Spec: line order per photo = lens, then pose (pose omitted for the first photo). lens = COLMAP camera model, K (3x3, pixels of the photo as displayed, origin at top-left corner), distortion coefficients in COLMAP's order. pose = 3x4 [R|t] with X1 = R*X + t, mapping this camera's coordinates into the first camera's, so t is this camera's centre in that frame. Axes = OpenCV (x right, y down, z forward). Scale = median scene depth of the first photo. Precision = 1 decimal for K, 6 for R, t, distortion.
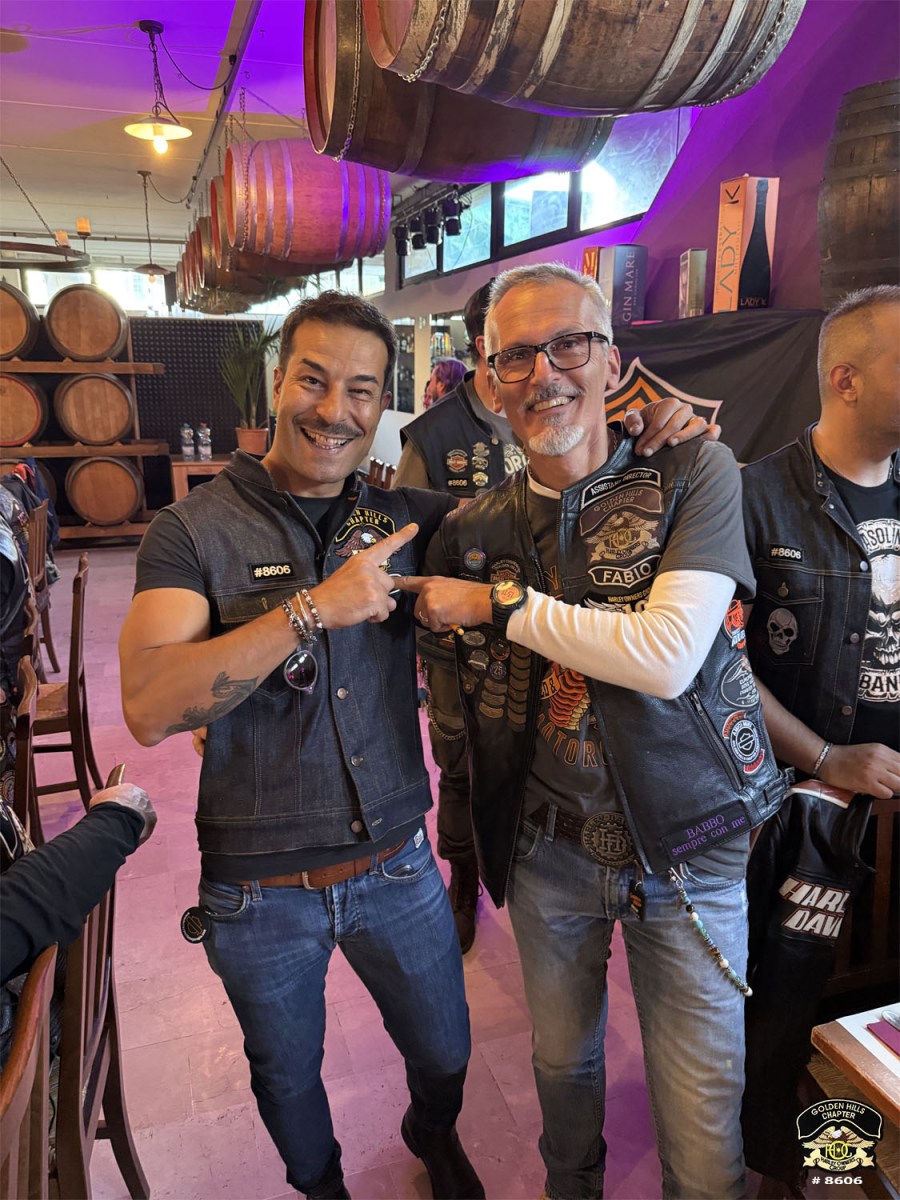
lens RADIAL K [[837.4, 0, 429.3], [0, 837.4, 600.3], [0, 0, 1]] dist [0.107943, -0.146124]
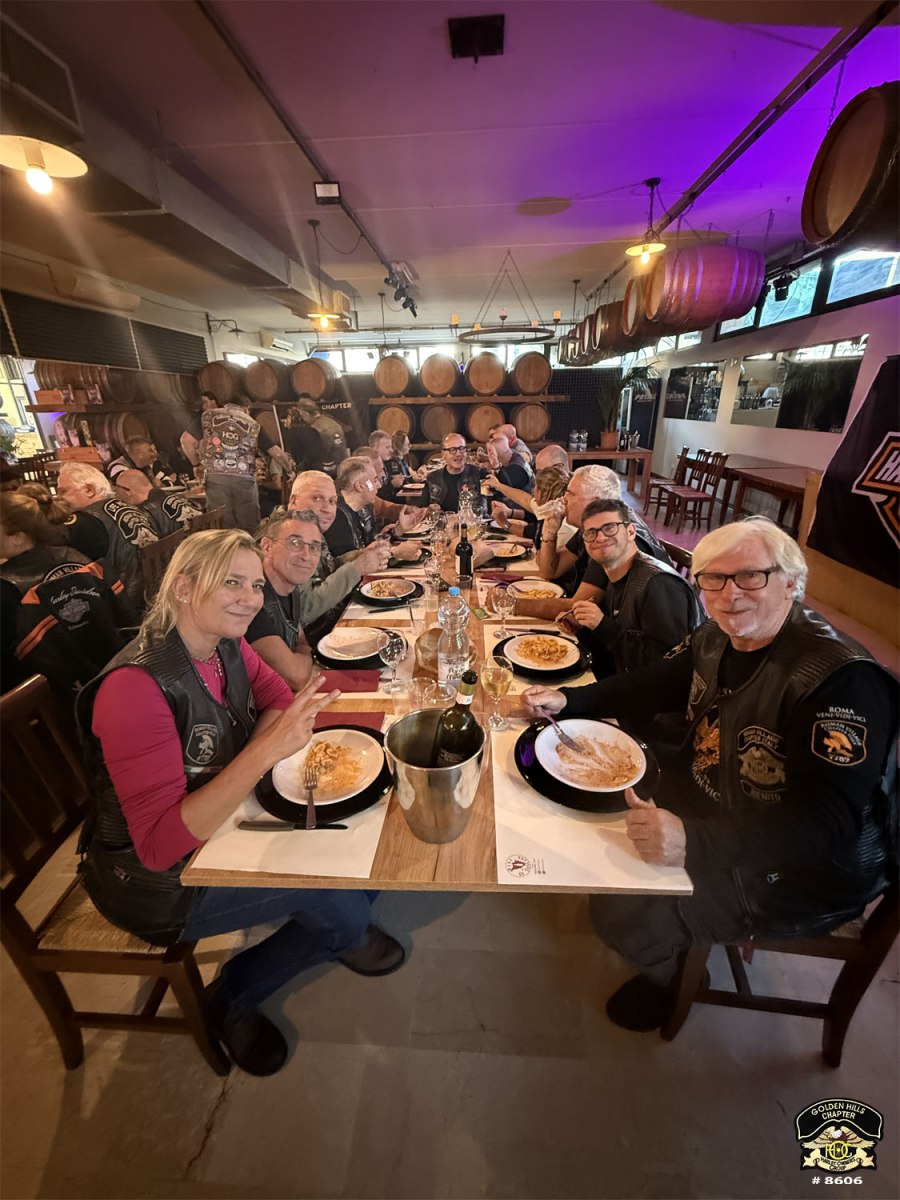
lens RADIAL K [[472.9, 0, 453.7], [0, 472.9, 603.1], [0, 0, 1]] dist [0.000287, 0.000152]
pose [[0.929983, 0.121543, -0.346927, -0.146074], [-0.073887, 0.986301, 0.147480, 0.022810], [0.360100, -0.111520, 0.926224, -0.052126]]
